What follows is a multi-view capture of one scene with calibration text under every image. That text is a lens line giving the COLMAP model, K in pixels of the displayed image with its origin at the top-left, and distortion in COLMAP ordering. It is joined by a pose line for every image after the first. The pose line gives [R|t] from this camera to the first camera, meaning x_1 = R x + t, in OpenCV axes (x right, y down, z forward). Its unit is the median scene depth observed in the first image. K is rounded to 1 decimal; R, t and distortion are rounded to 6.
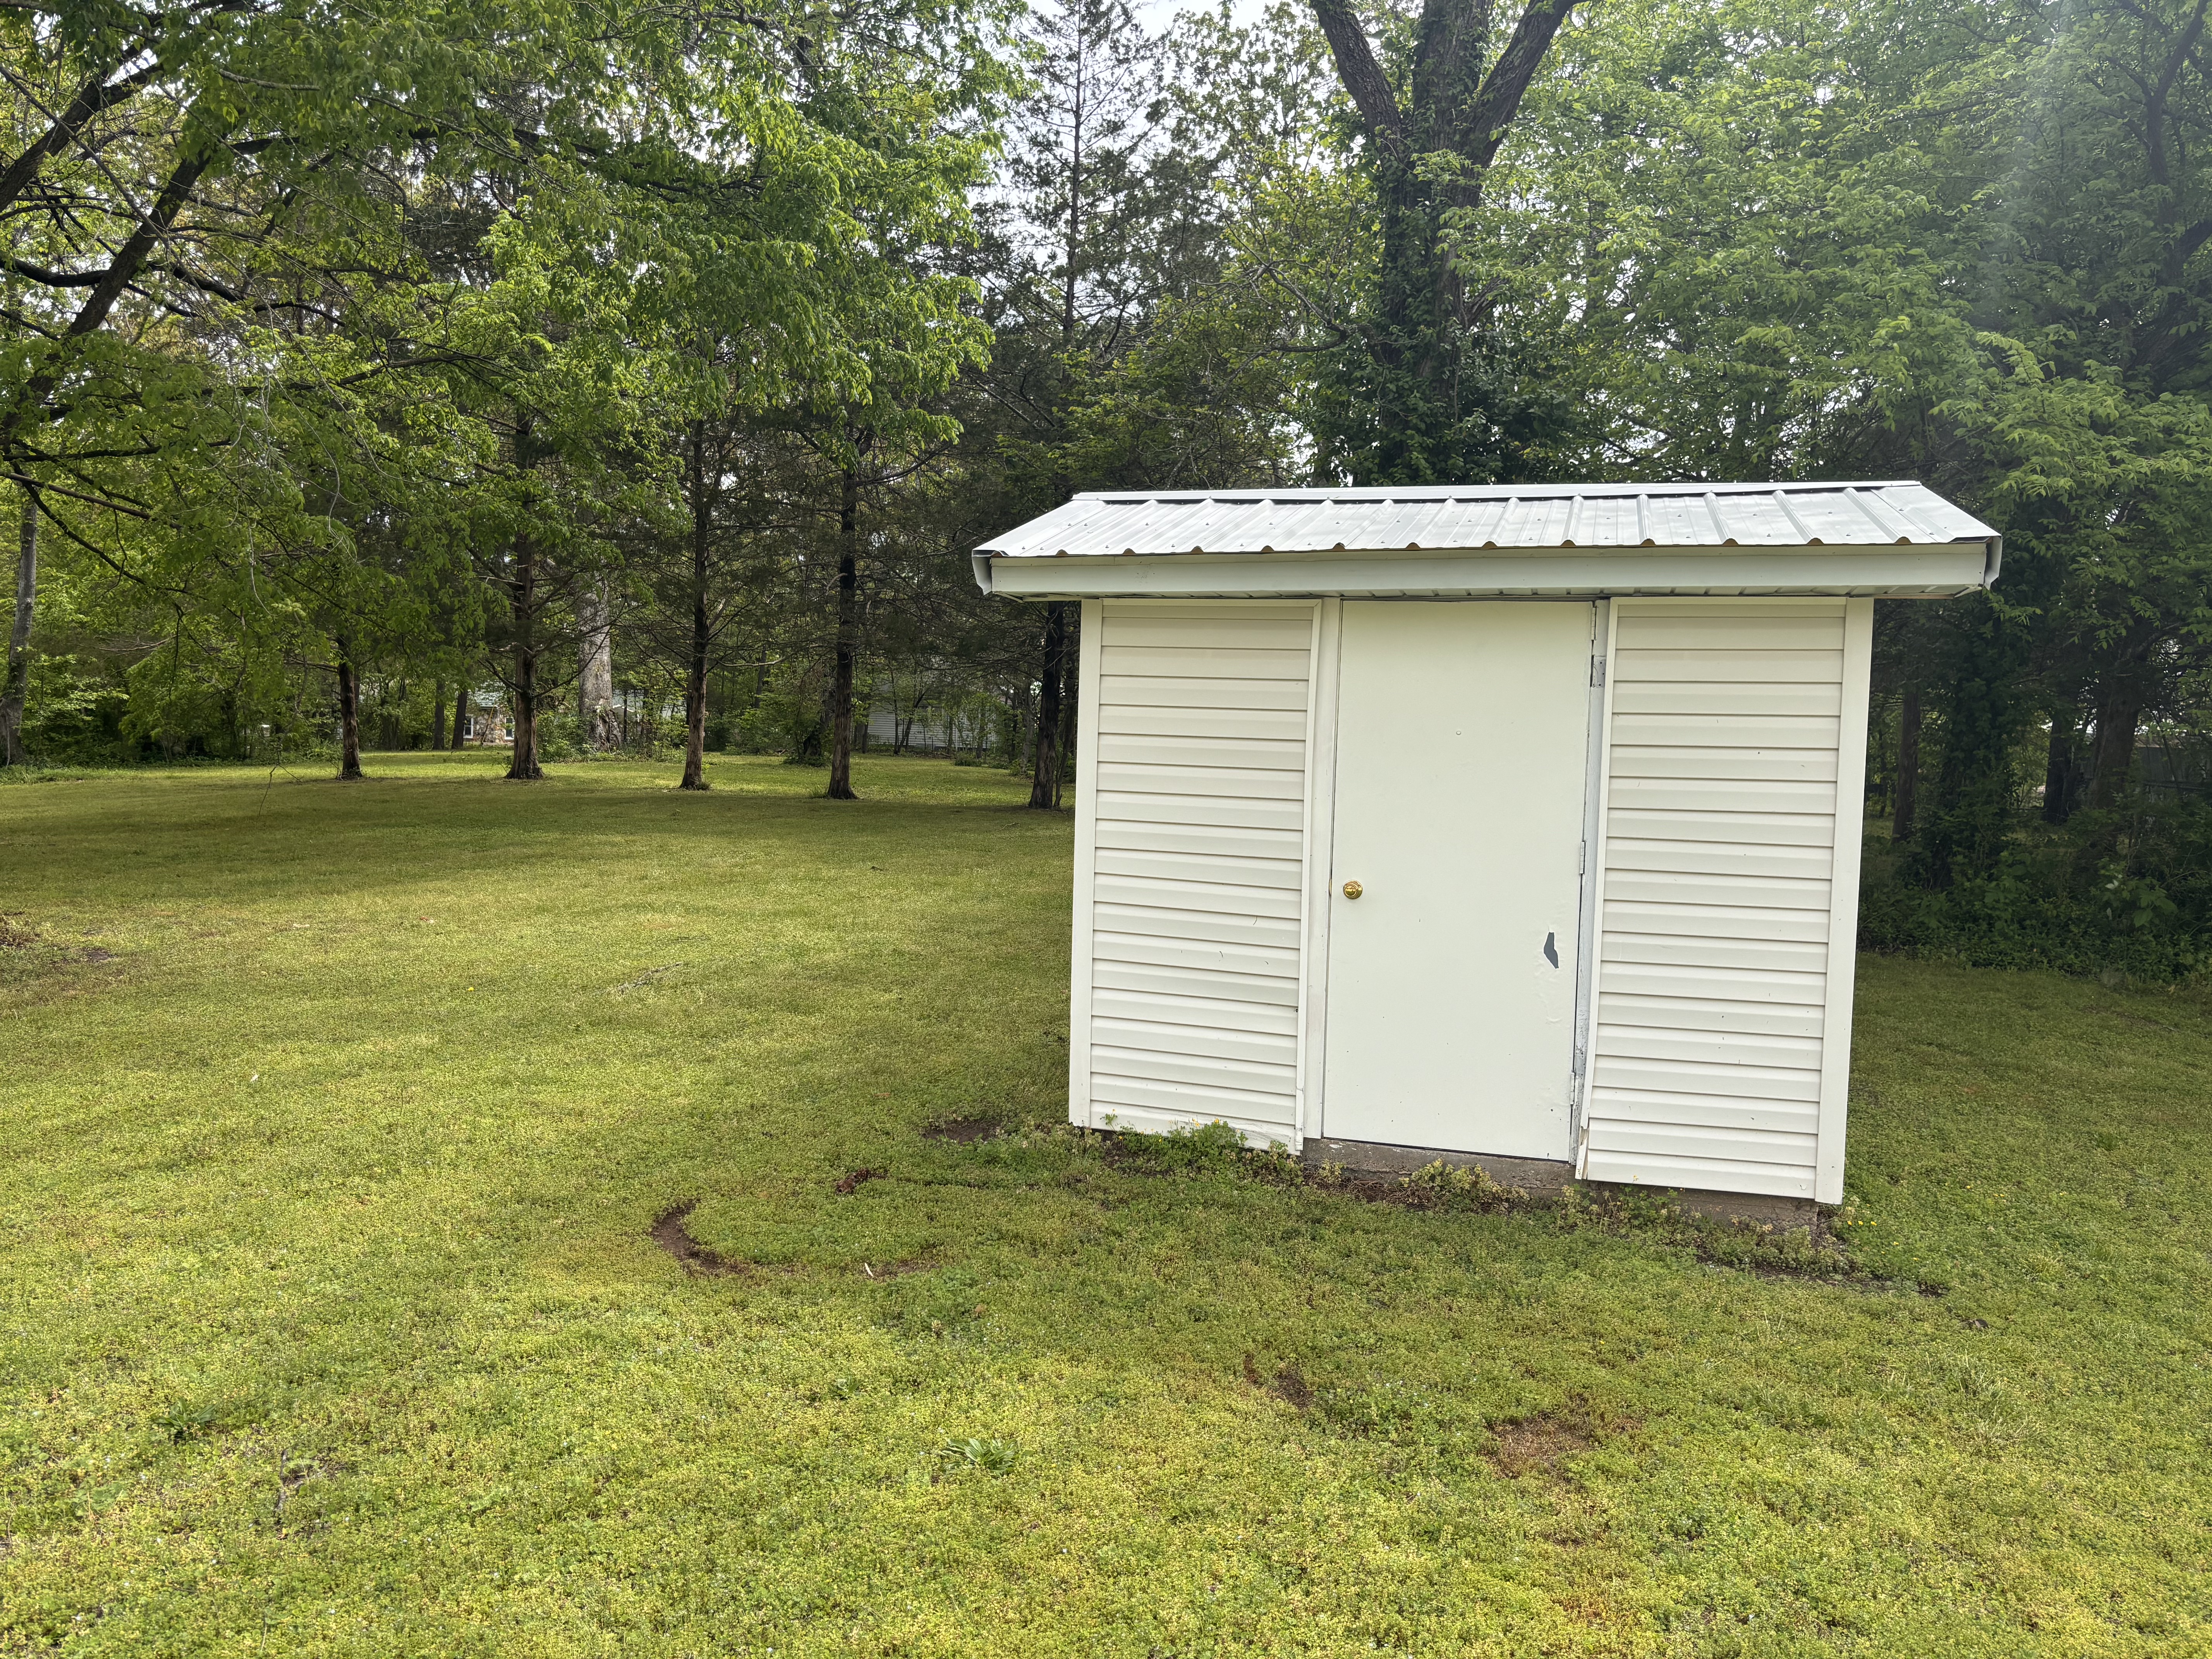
lens RADIAL K [[1669.7, 0, 1101.4], [0, 1669.7, 832.4], [0, 0, 1]] dist [0.052010, -0.008381]
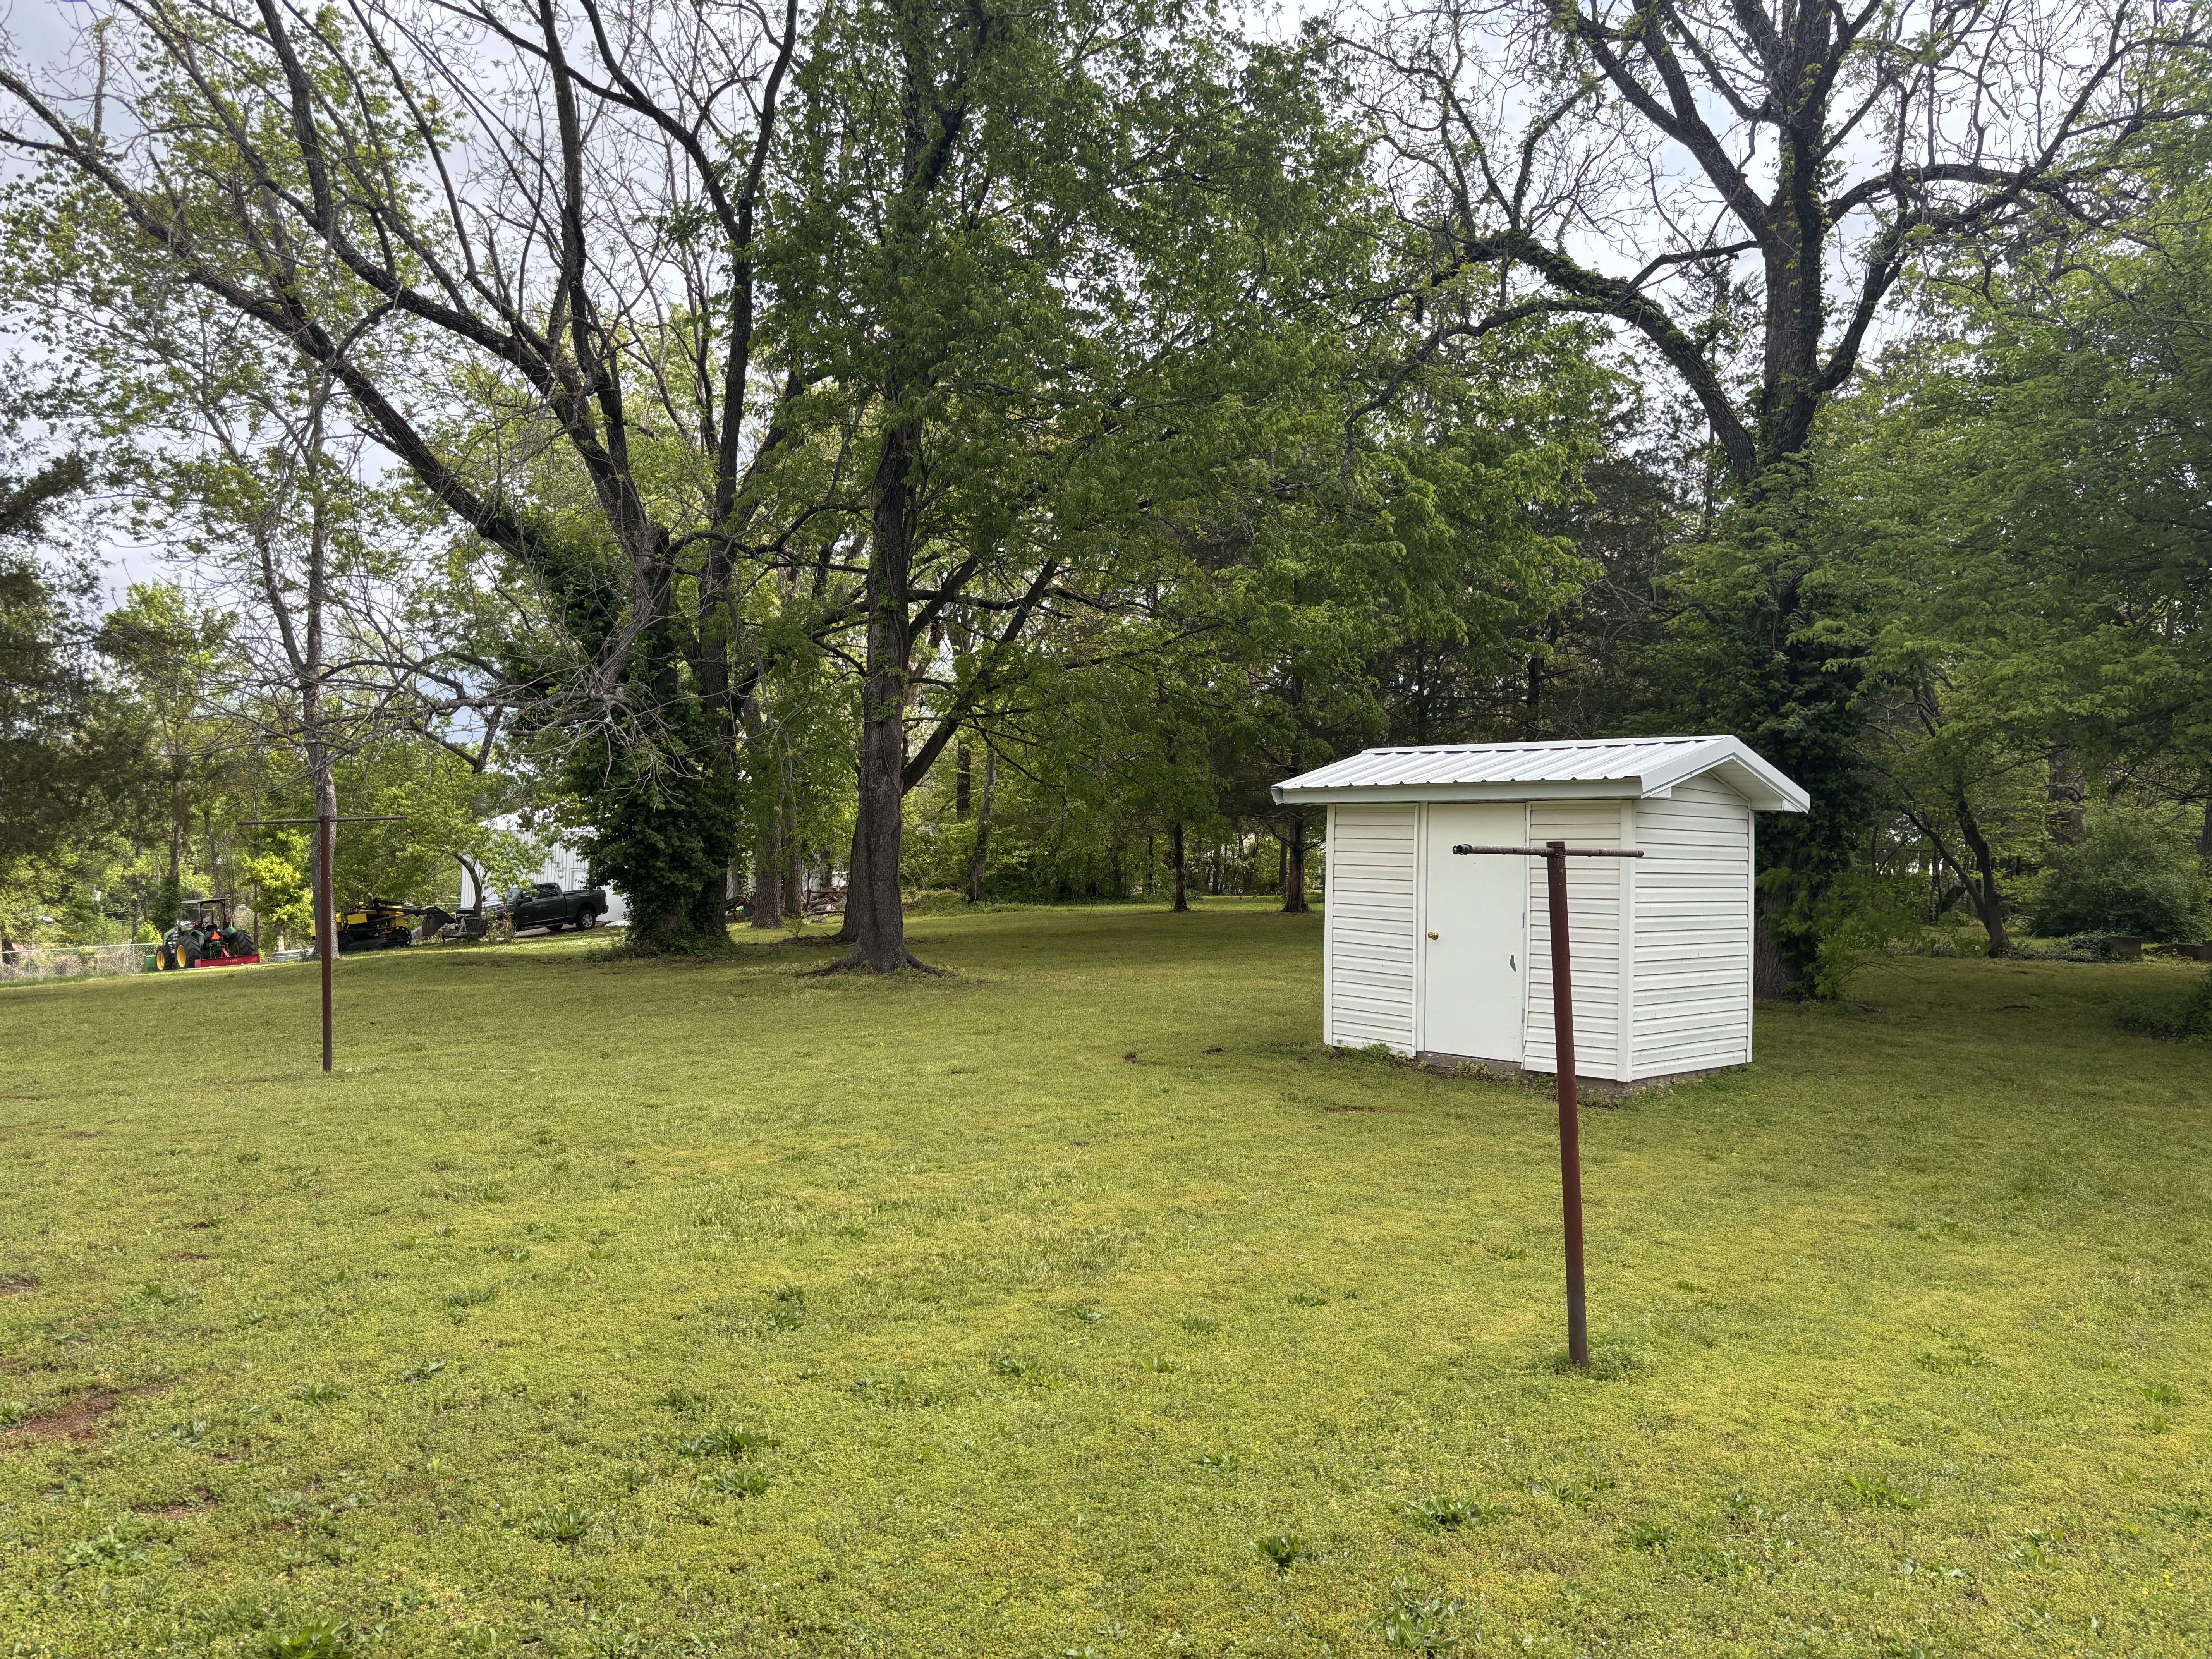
lens RADIAL K [[1669.7, 0, 1112.1], [0, 1669.7, 831.2], [0, 0, 1]] dist [0.052010, -0.008381]
pose [[0.878066, -0.017359, -0.478224, 0.705073], [-0.025589, 0.996209, -0.083145, 0.077071], [0.477854, 0.085245, 0.874293, -0.959503]]
